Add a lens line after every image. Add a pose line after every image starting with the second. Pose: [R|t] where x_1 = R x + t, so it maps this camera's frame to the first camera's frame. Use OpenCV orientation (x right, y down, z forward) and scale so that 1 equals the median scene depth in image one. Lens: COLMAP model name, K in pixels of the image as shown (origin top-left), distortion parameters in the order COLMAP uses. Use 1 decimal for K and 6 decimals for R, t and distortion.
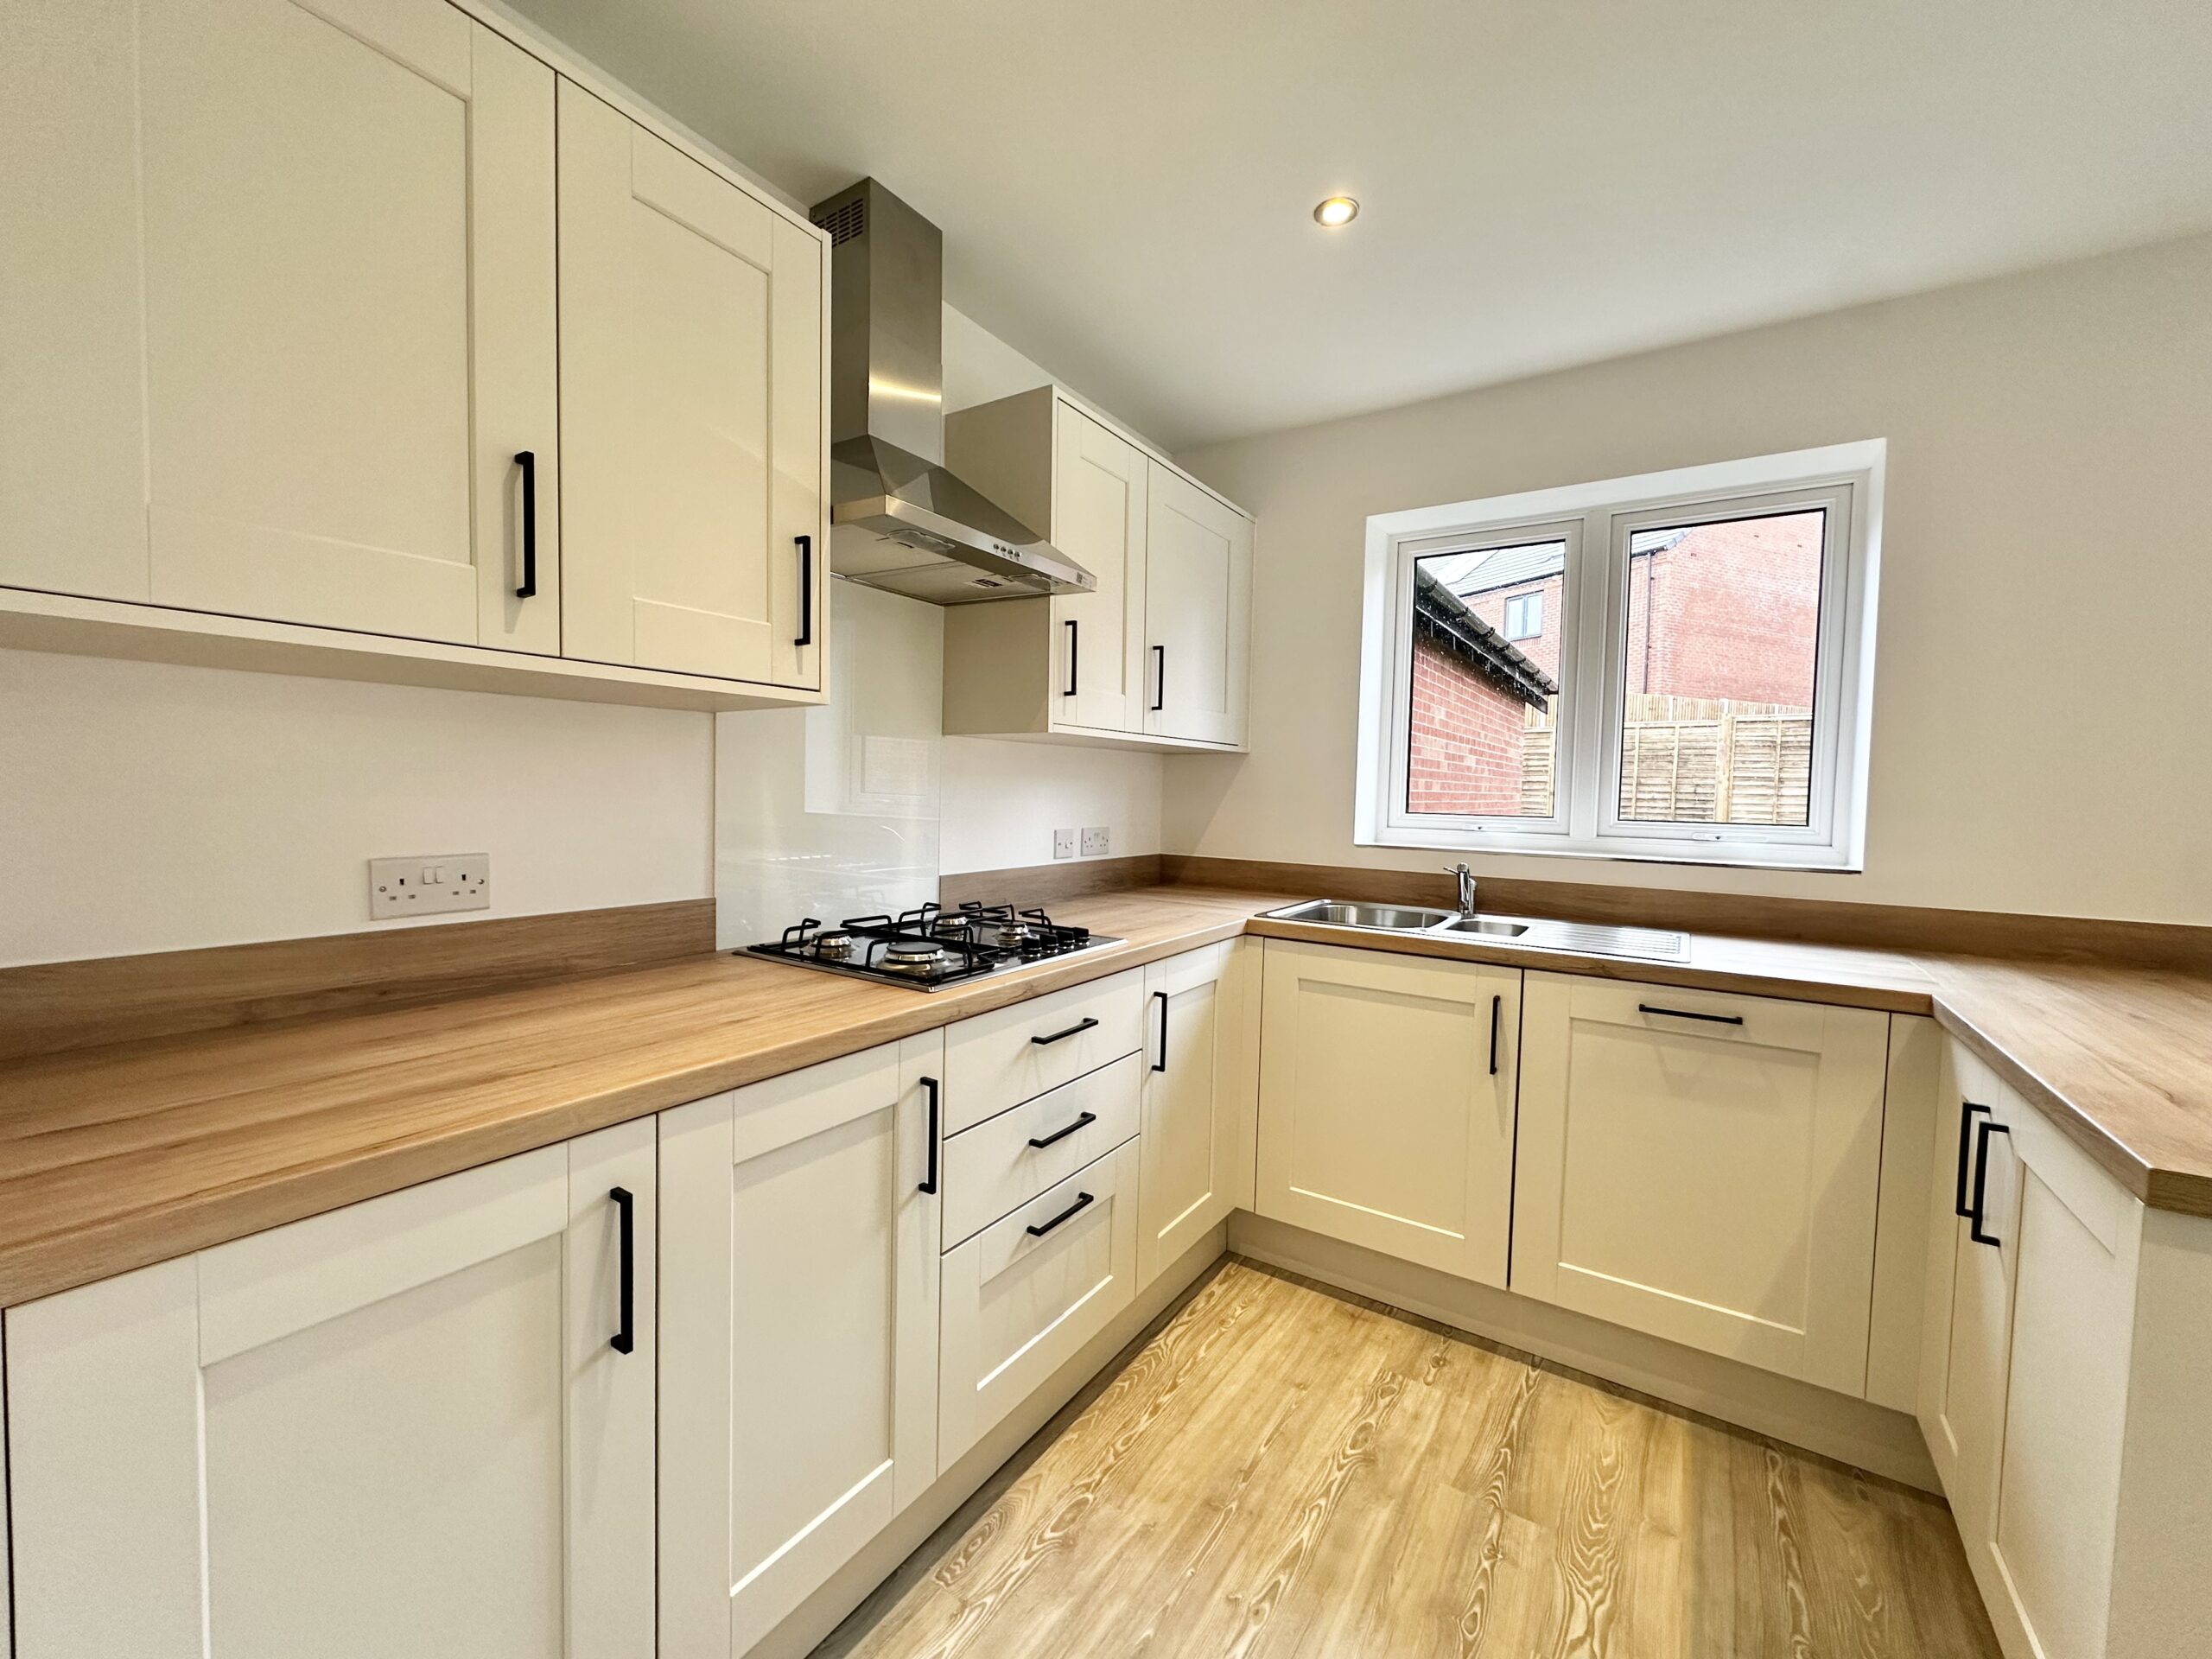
lens RADIAL K [[883.1, 0, 1103.1], [0, 883.1, 827.2], [0, 0, 1]] dist [-0.003556, 0.000339]
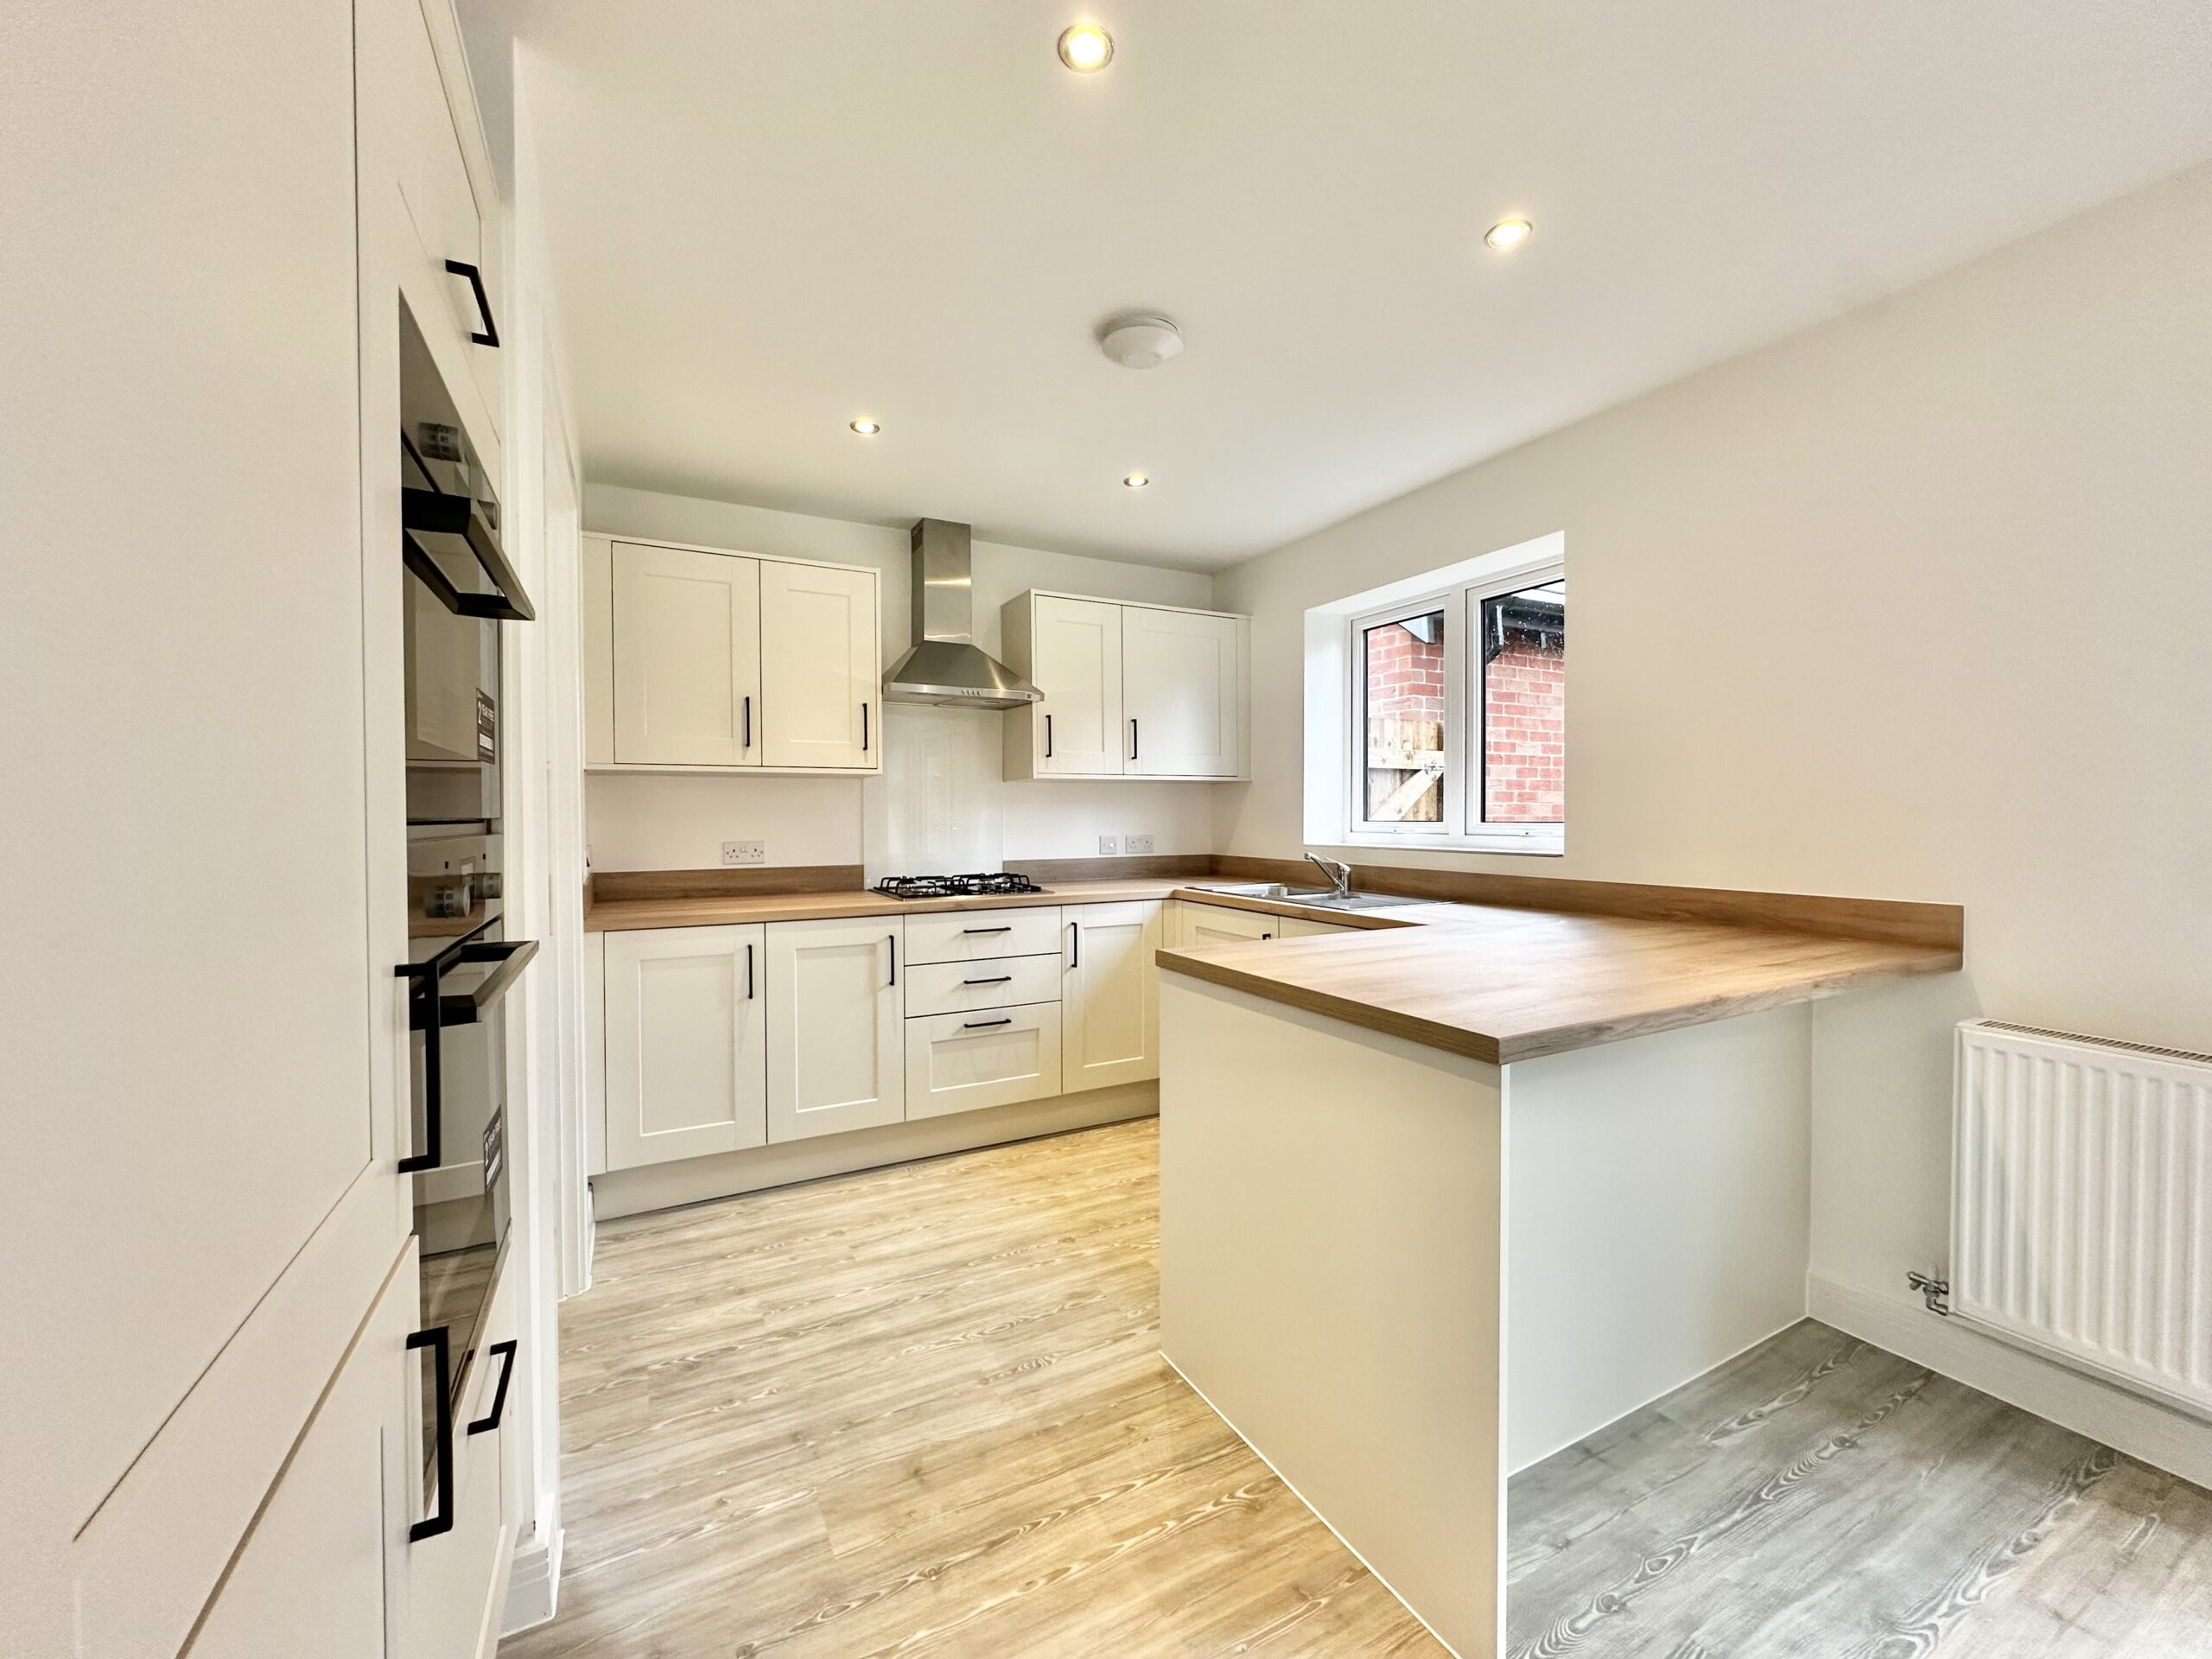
lens RADIAL K [[883.1, 0, 1103.8], [0, 883.1, 827.4], [0, 0, 1]] dist [-0.003556, 0.000339]
pose [[0.878327, -0.018610, -0.477698, 1.006633], [0.002983, 0.999436, -0.033451, 0.058327], [0.478051, 0.027956, 0.877887, -0.554670]]
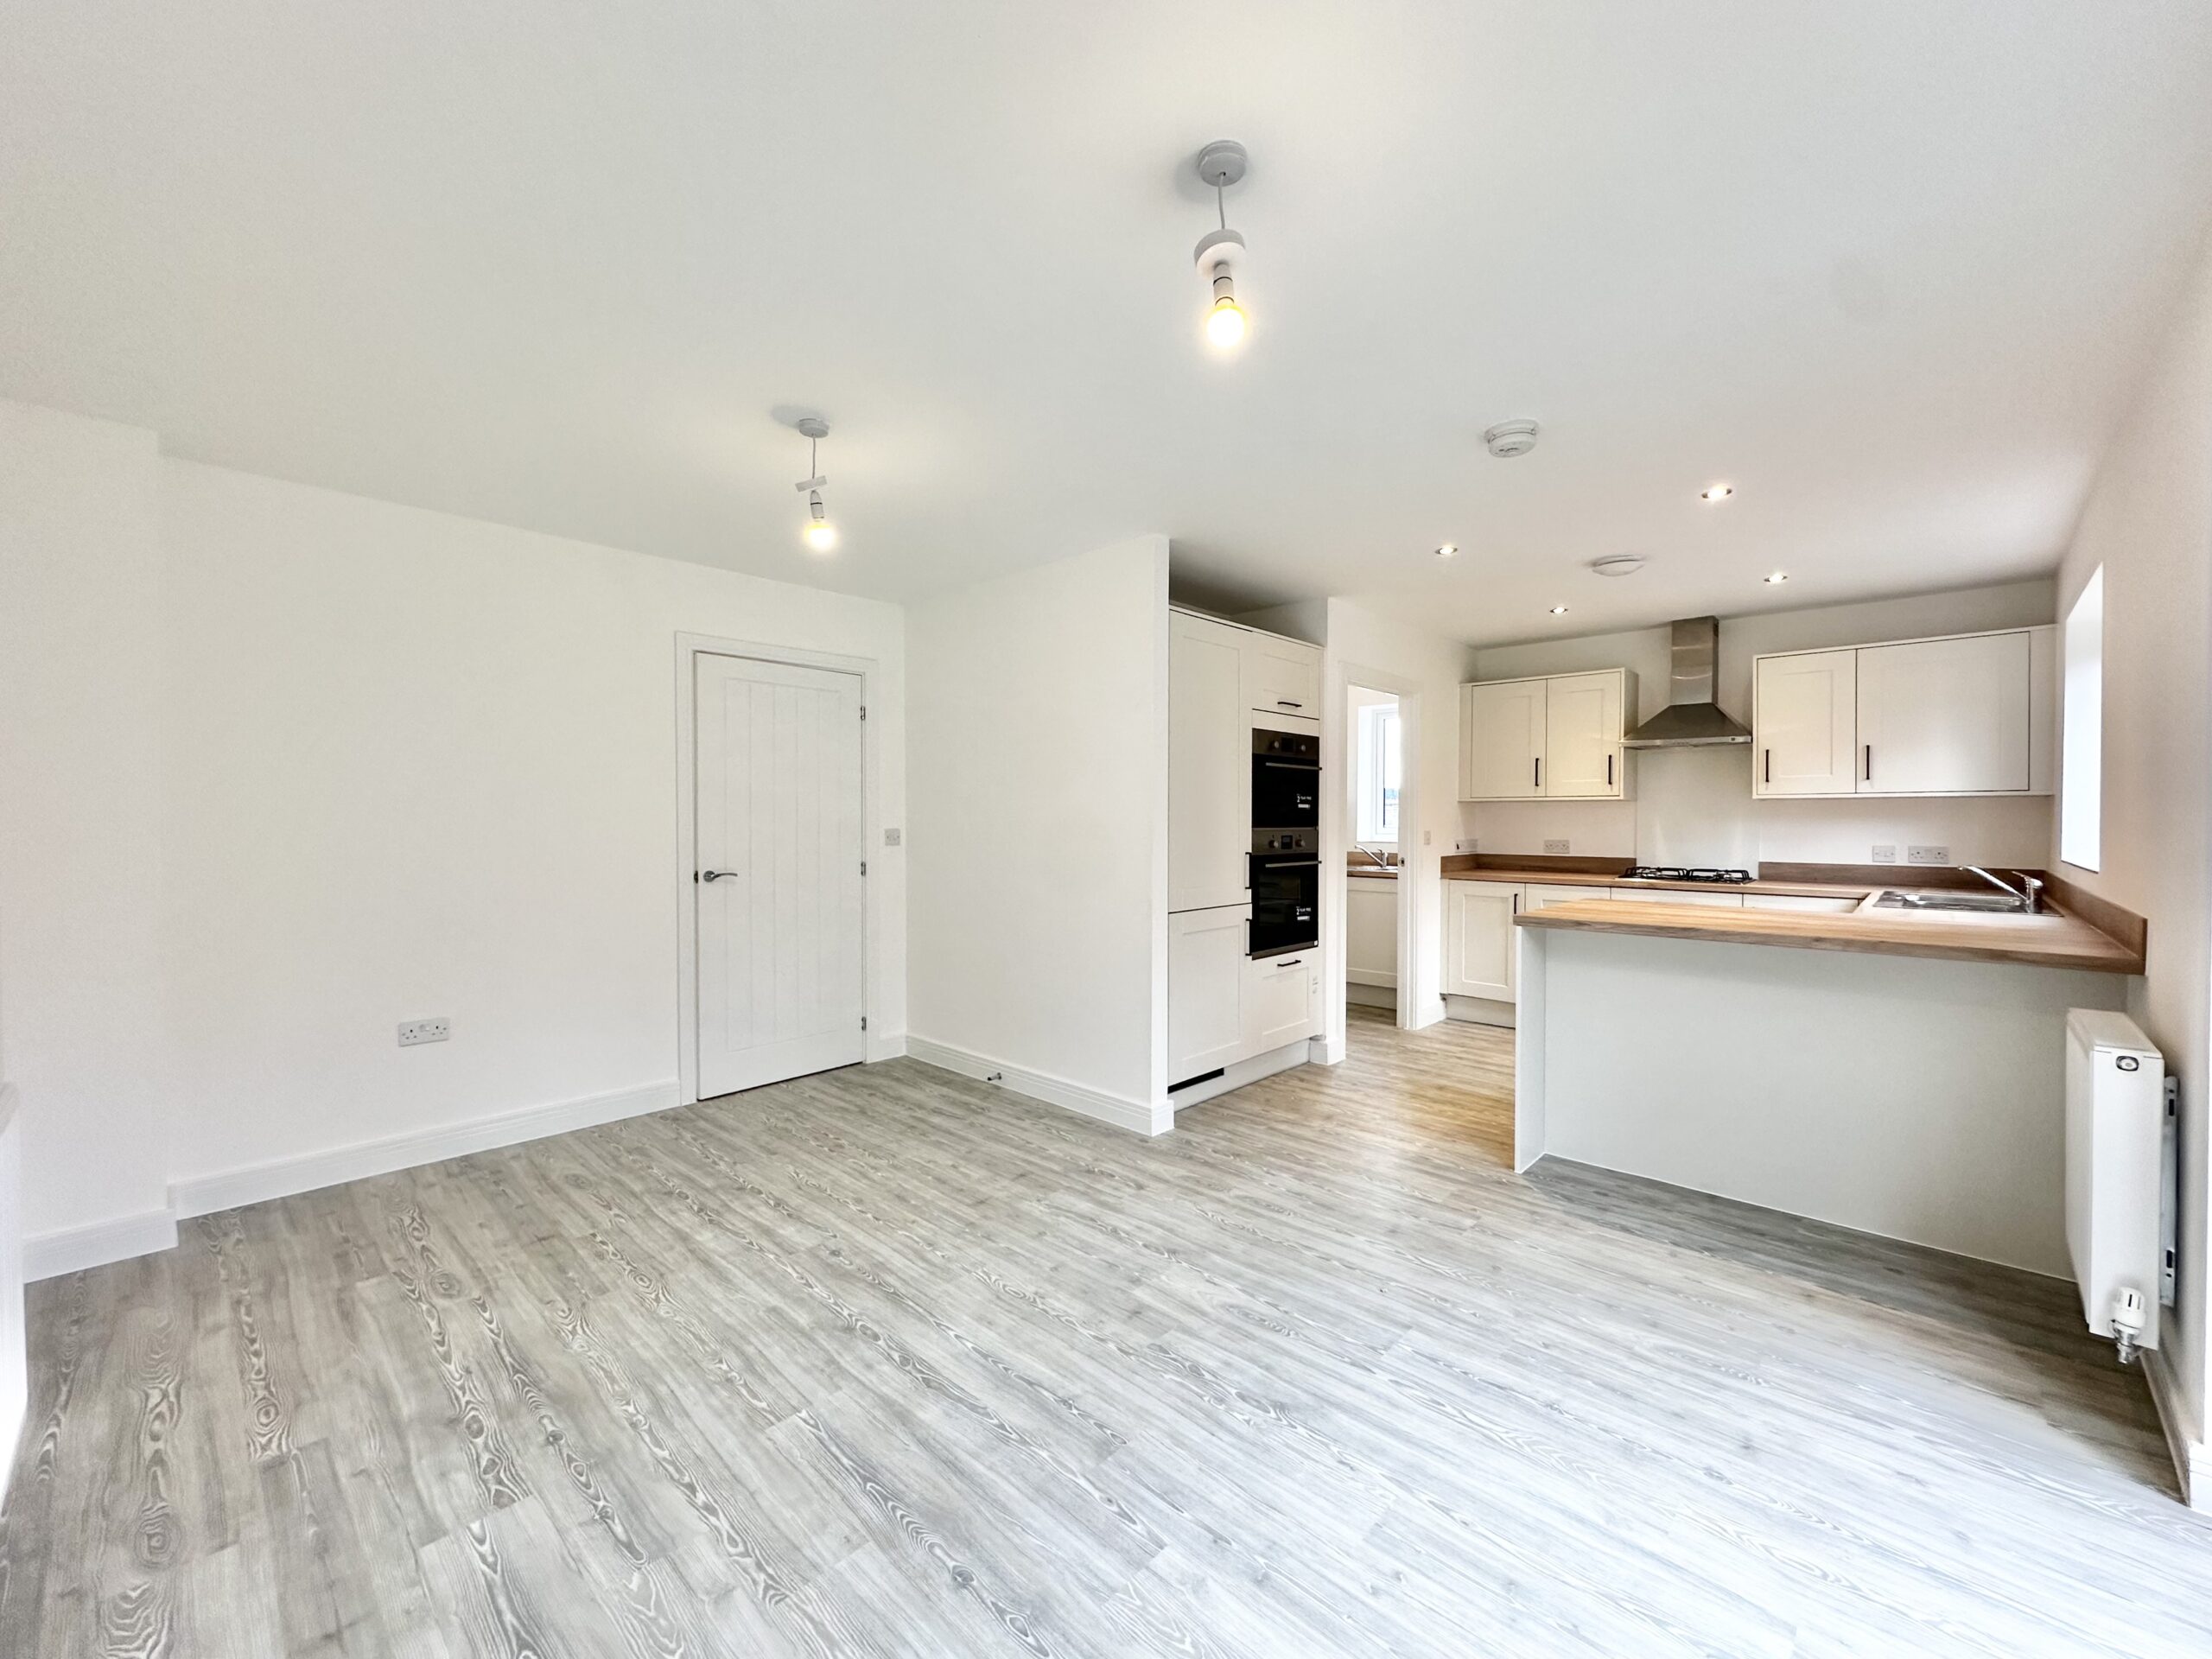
lens RADIAL K [[883.1, 0, 1104.1], [0, 883.1, 824.4], [0, 0, 1]] dist [-0.003556, 0.000339]
pose [[-0.170143, -0.014546, -0.985312, 2.800953], [-0.045618, 0.998935, -0.006870, 0.062928], [0.984363, 0.043779, -0.170626, -0.334212]]
